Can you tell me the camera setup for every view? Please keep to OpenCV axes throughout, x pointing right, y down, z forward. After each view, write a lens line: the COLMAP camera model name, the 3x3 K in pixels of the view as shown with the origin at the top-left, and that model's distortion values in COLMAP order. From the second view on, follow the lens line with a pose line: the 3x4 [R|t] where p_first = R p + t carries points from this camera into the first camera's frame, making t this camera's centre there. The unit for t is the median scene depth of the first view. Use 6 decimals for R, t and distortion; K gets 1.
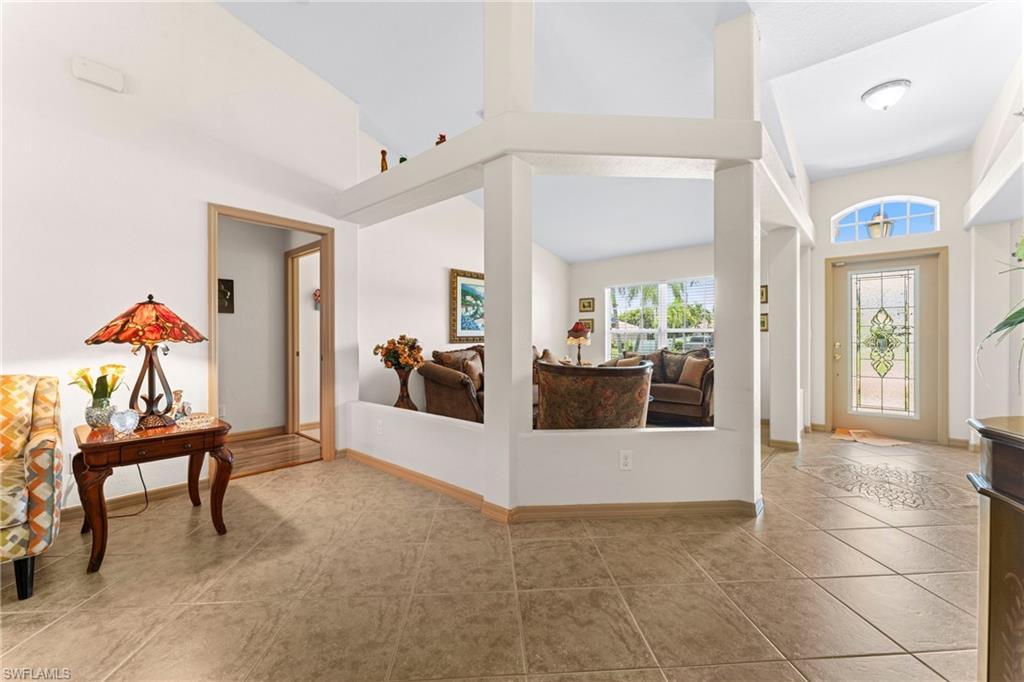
lens RADIAL K [[413.2, 0, 514.5], [0, 413.2, 340.0], [0, 0, 1]] dist [-0.001630, -0.000012]
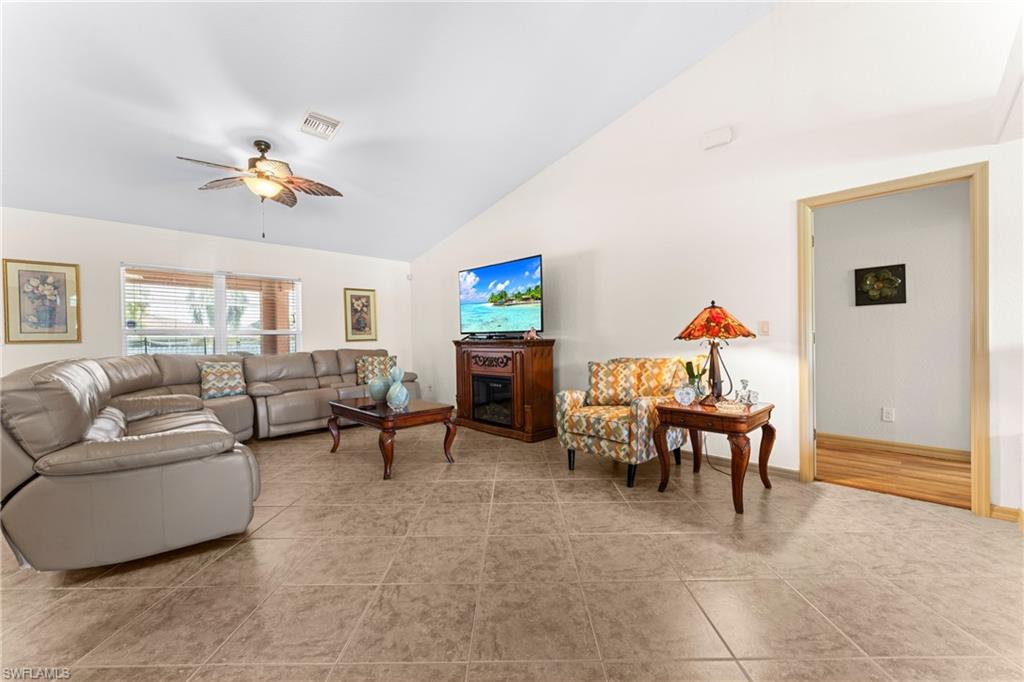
lens RADIAL K [[413.2, 0, 511.6], [0, 413.2, 342.9], [0, 0, 1]] dist [-0.001630, -0.000012]
pose [[-0.080227, 0.012311, -0.996701, 0.394945], [0.011914, 0.999864, 0.011391, -0.002467], [0.996705, -0.010961, -0.080363, 0.447774]]
